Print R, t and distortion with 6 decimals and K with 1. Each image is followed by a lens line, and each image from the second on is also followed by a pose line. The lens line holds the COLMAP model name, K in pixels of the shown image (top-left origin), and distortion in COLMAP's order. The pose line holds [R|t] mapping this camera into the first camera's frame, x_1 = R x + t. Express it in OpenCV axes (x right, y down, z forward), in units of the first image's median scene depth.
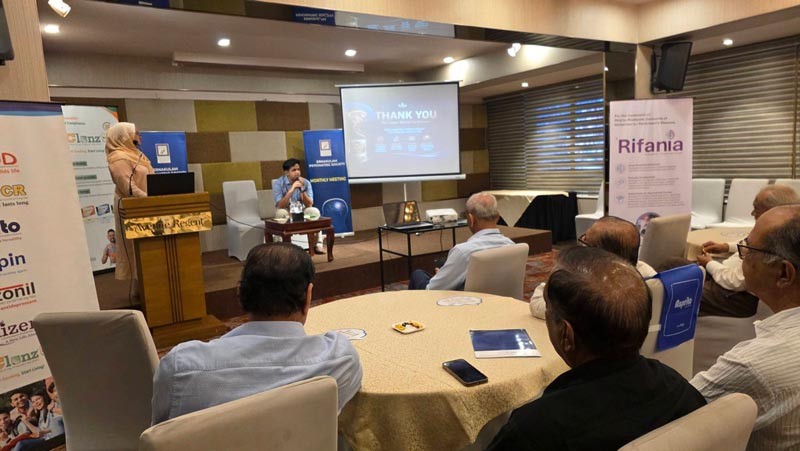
lens RADIAL K [[531.0, 0, 405.3], [0, 531.0, 224.3], [0, 0, 1]] dist [0.093647, -0.066299]
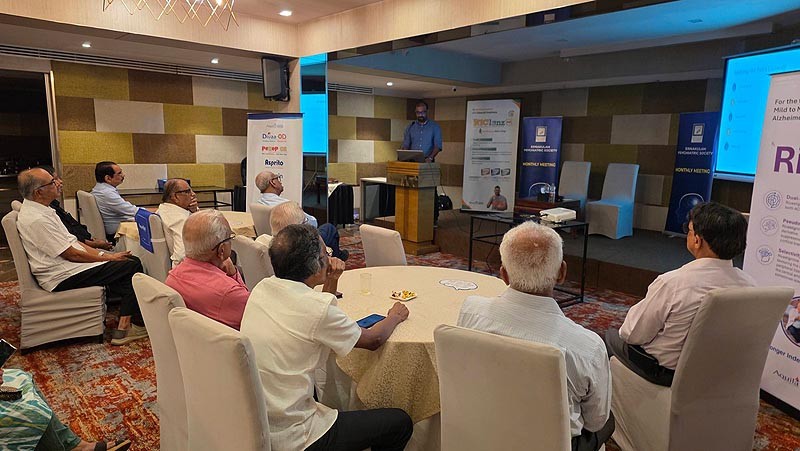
lens RADIAL K [[531.0, 0, 398.9], [0, 531.0, 225.7], [0, 0, 1]] dist [0.093647, -0.066299]
pose [[0.144698, 0.210636, -0.966796, 0.844537], [-0.147747, 0.970725, 0.189379, -0.122056], [0.978383, 0.115439, 0.171583, 0.523334]]
